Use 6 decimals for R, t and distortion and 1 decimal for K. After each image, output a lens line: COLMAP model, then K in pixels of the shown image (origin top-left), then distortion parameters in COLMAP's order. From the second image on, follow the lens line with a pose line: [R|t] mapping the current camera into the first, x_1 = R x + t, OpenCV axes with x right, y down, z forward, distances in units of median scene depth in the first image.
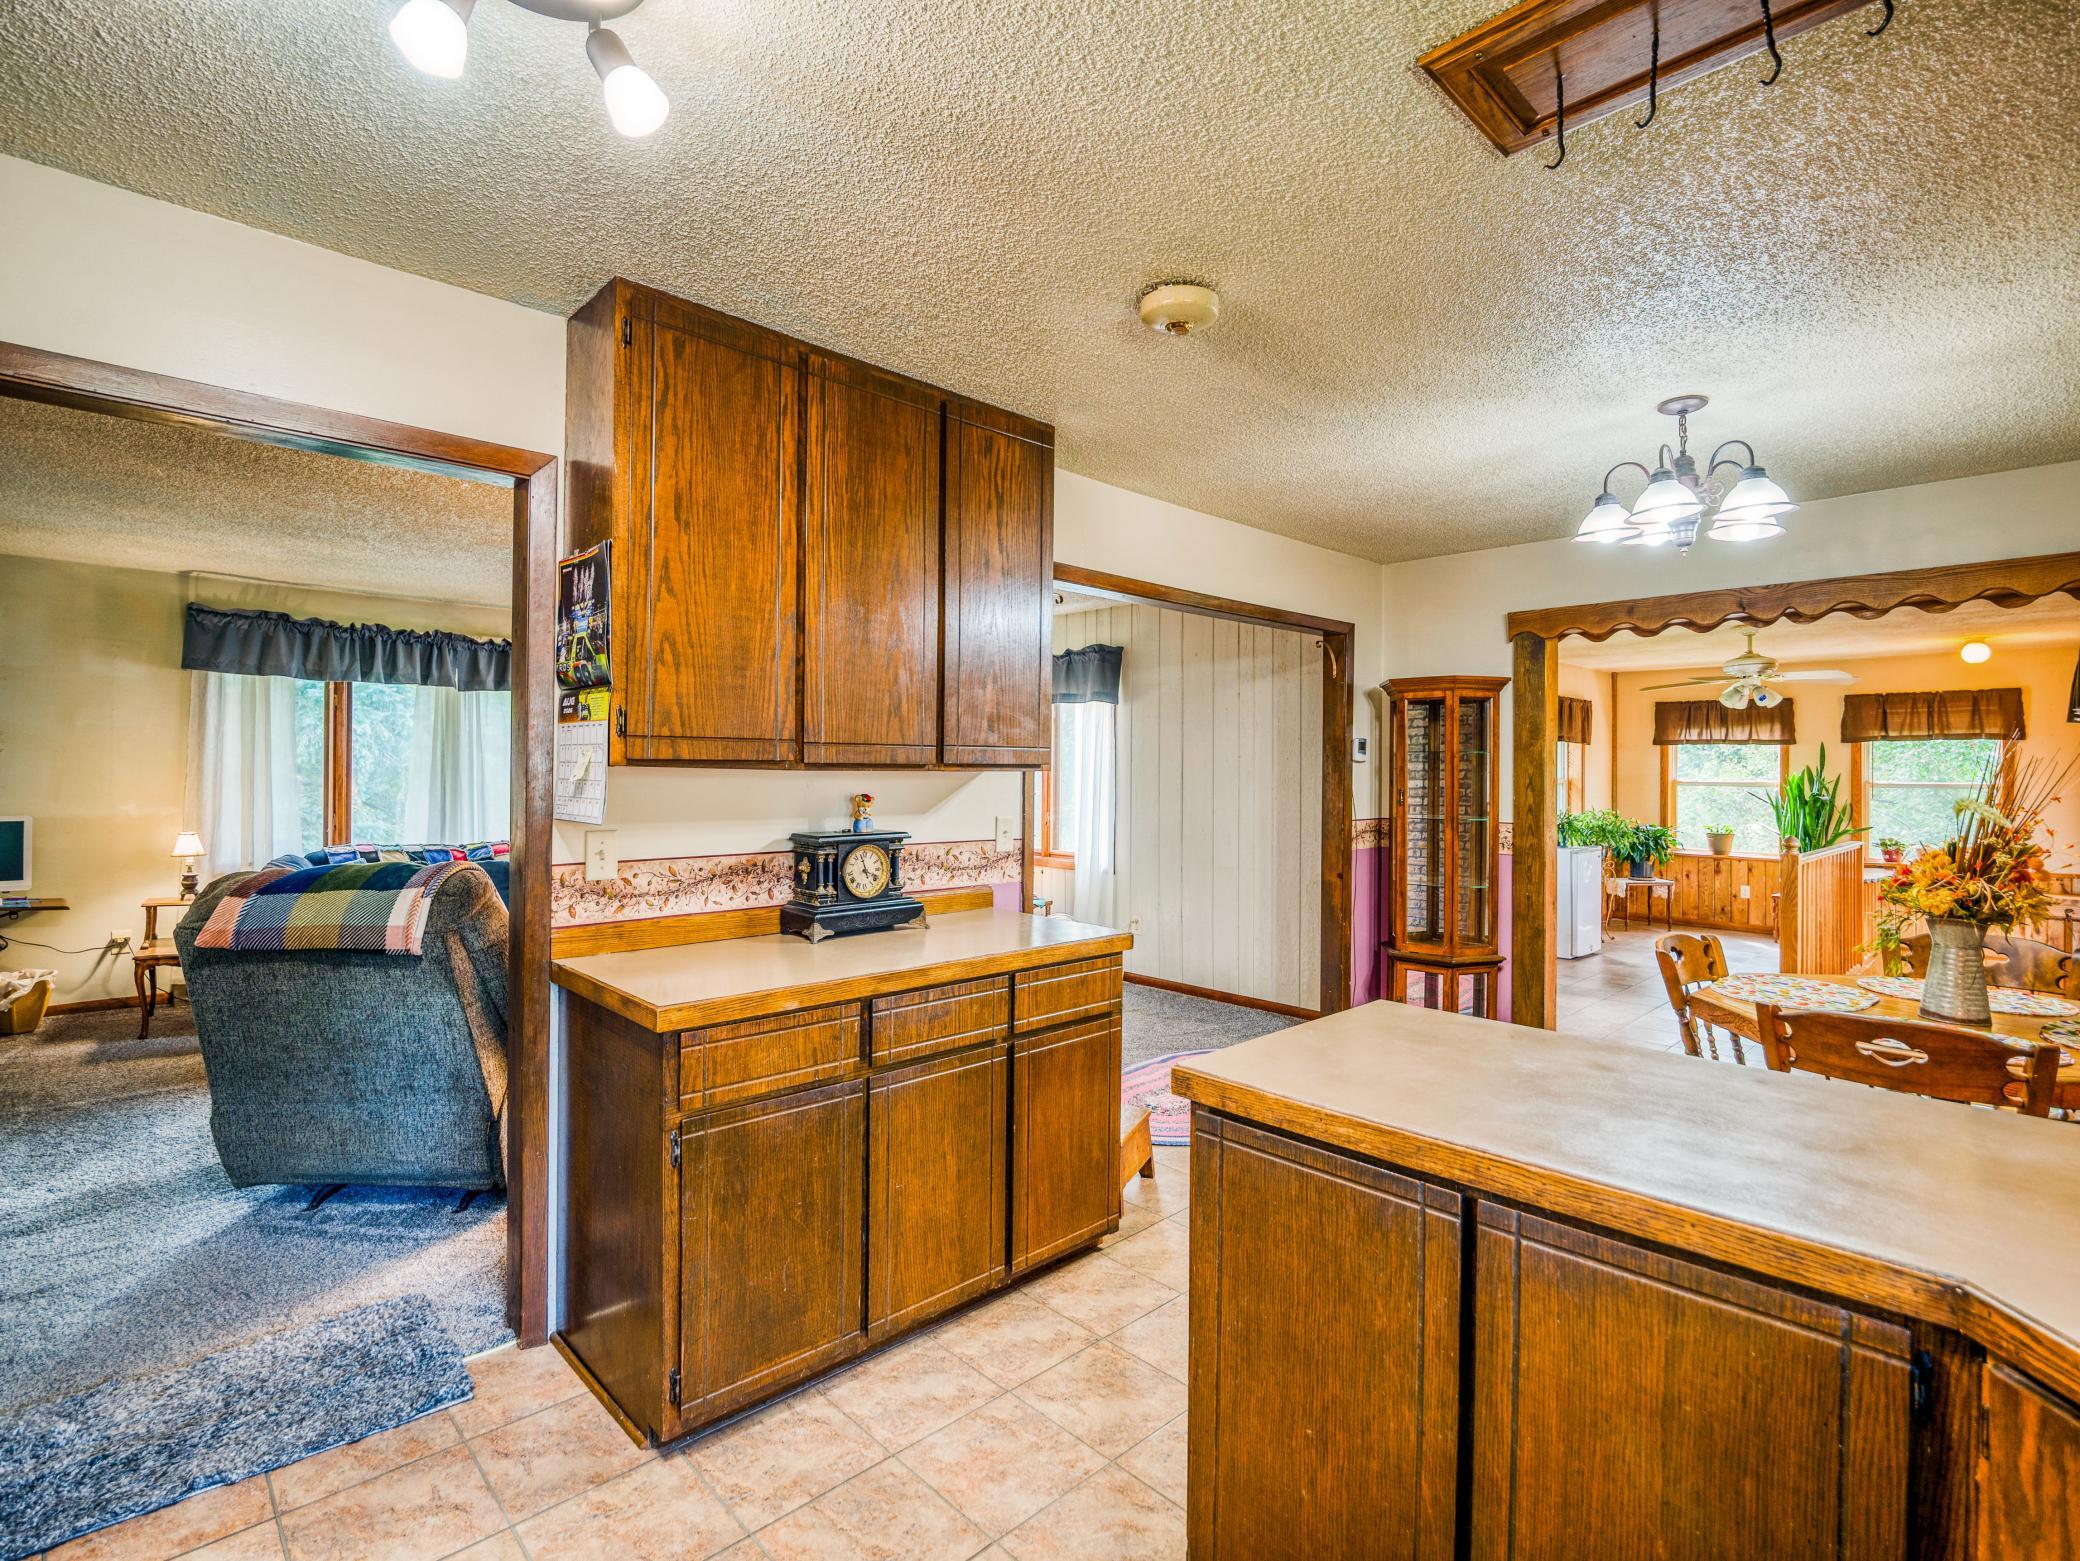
lens RADIAL K [[1006.0, 0, 1040.2], [0, 1006.0, 767.5], [0, 0, 1]] dist [-0.005163, -0.002119]
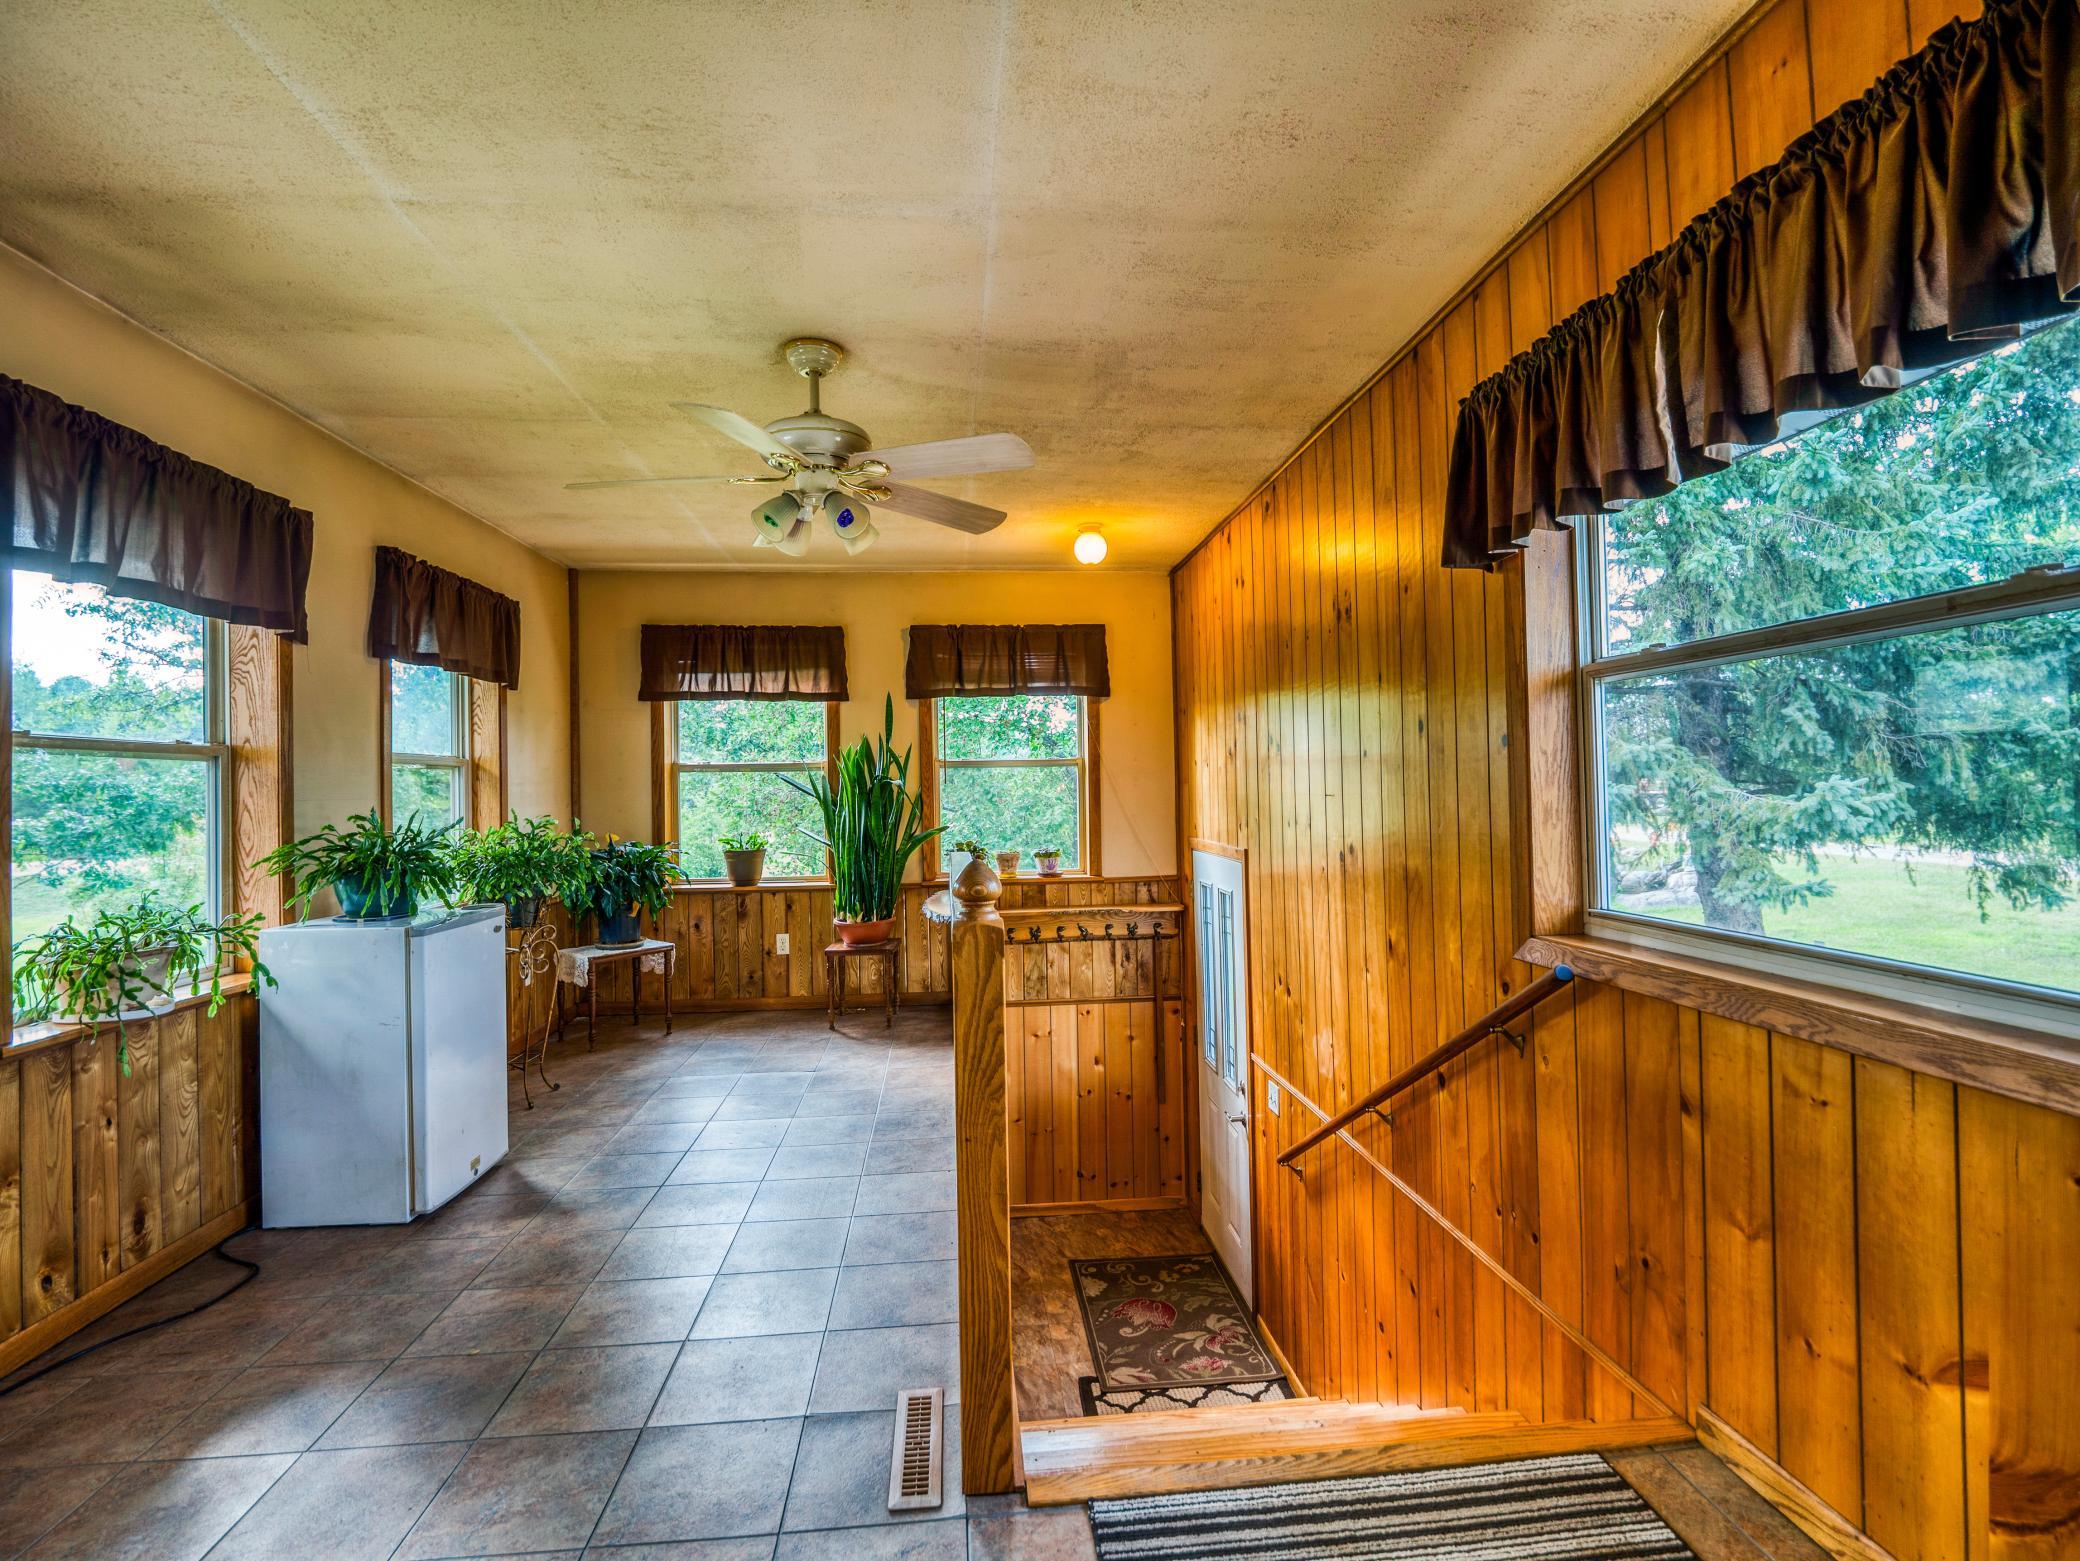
lens RADIAL K [[1006.0, 0, 1053.7], [0, 1006.0, 766.9], [0, 0, 1]] dist [-0.005163, -0.002119]
pose [[0.617237, -0.001951, 0.786775, 0.352110], [0.017722, 0.999778, -0.011424, 0.028878], [-0.786577, 0.020995, 0.617135, 0.533102]]
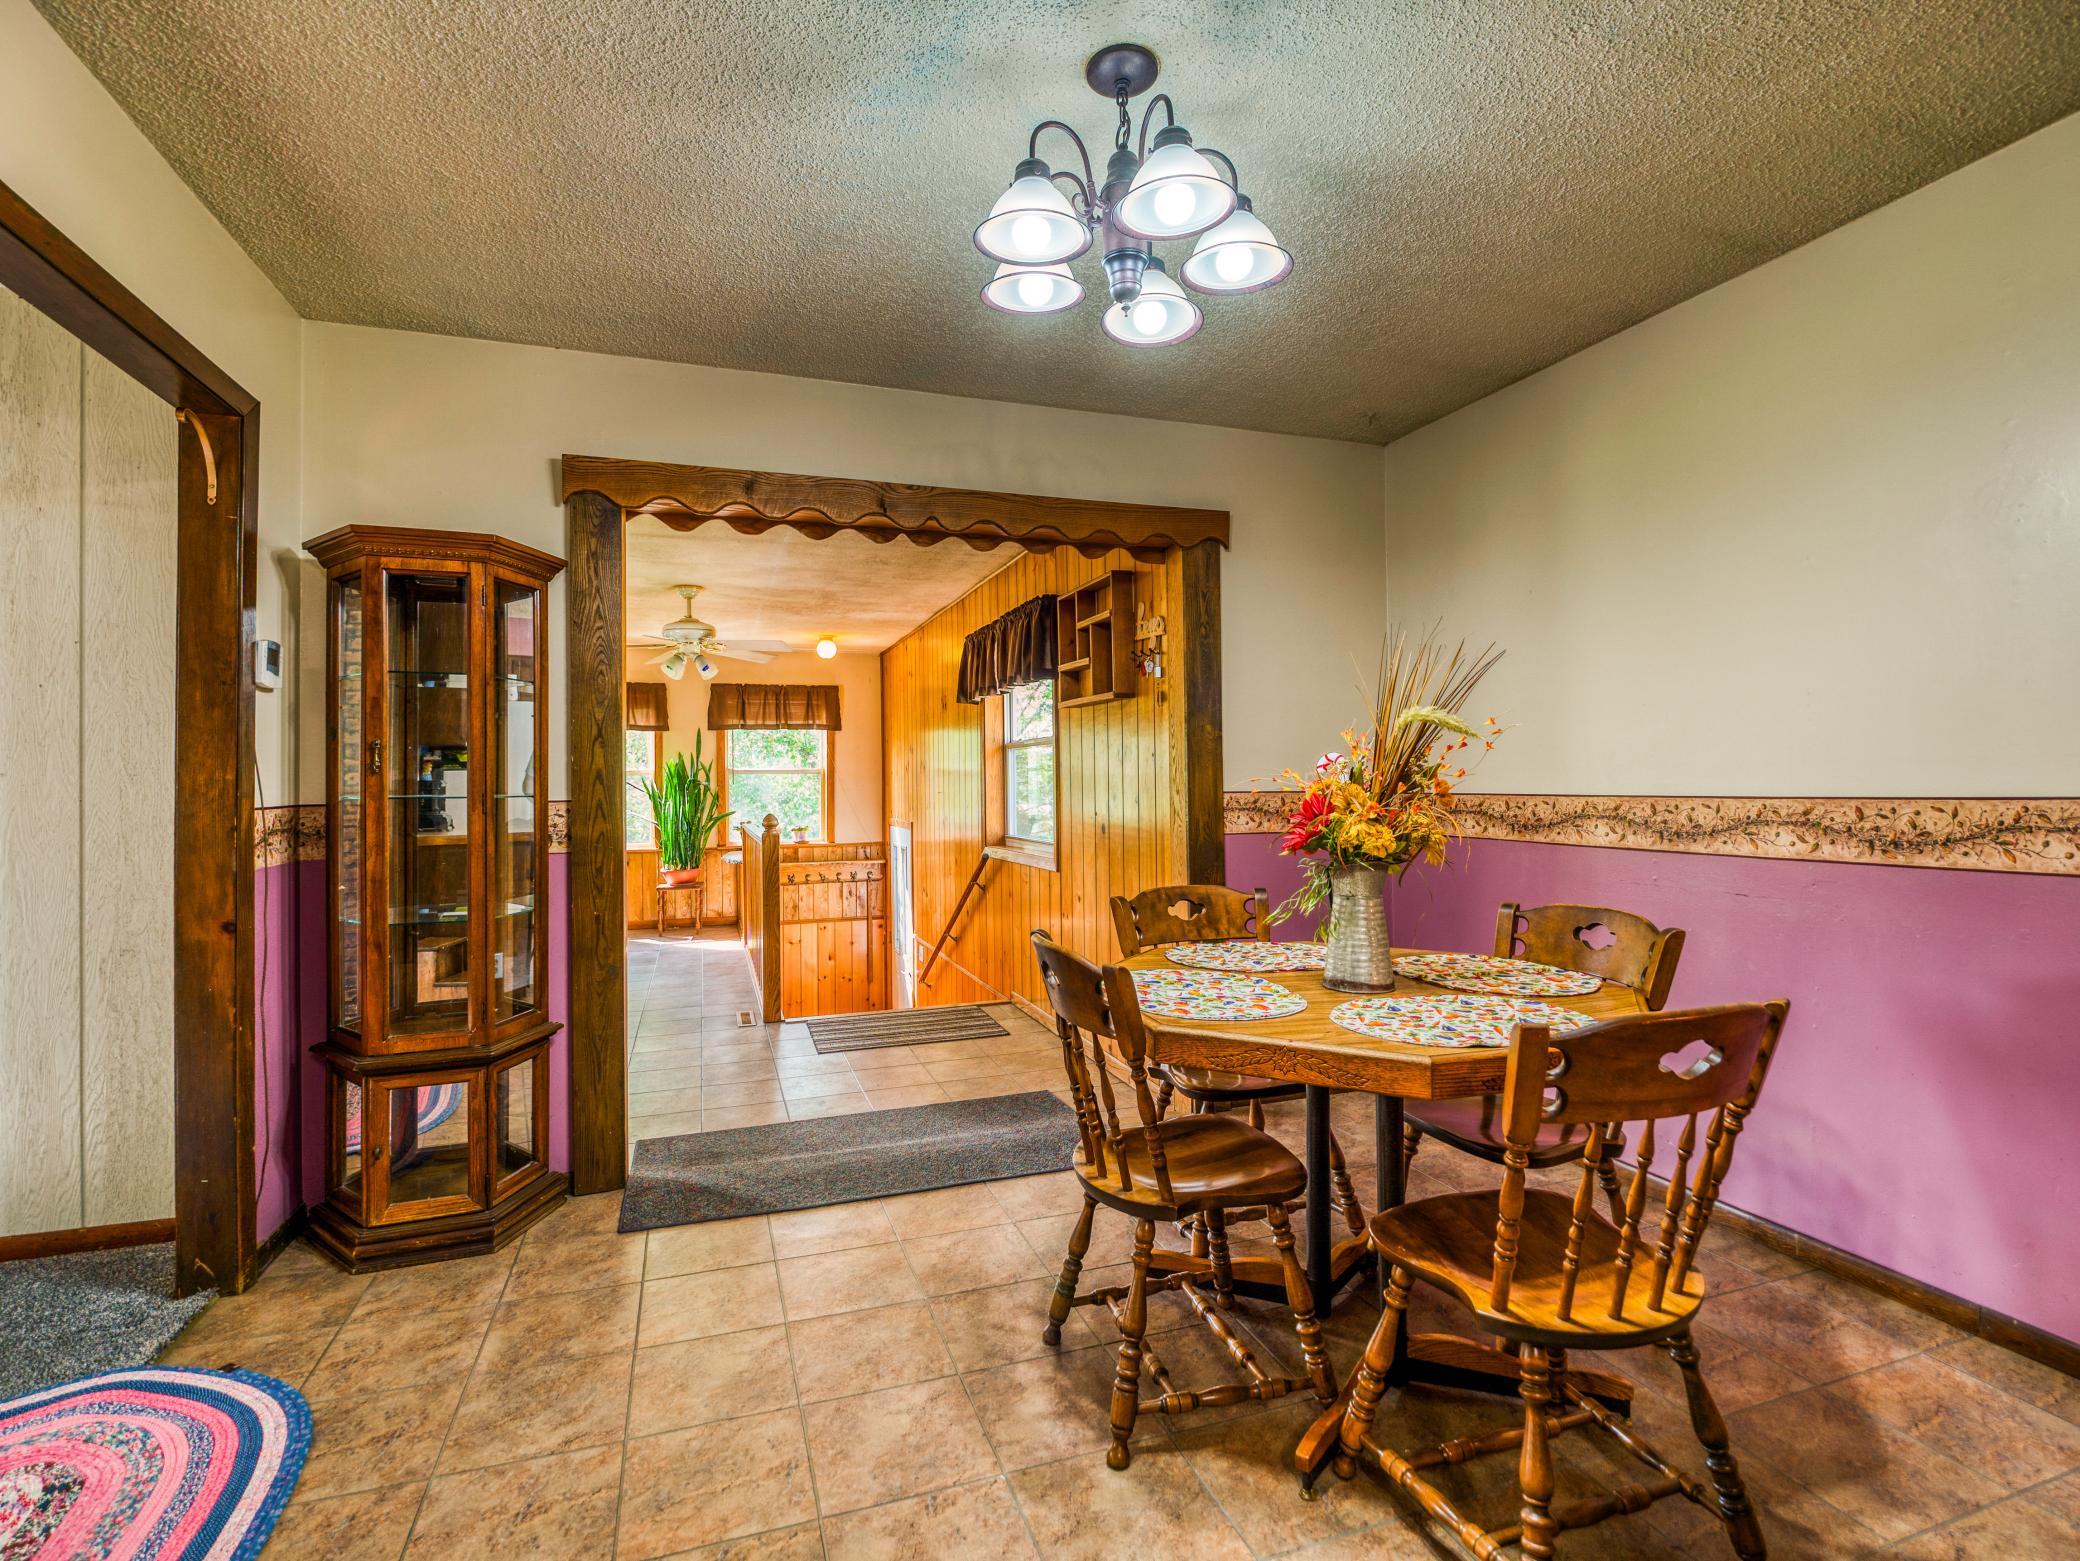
lens RADIAL K [[1006.0, 0, 1053.0], [0, 1006.0, 774.0], [0, 0, 1]] dist [-0.005163, -0.002119]
pose [[0.419570, -0.004284, 0.907713, 0.021356], [0.008838, 0.999961, 0.000635, 0.022470], [-0.907680, 0.007756, 0.419591, 0.259589]]
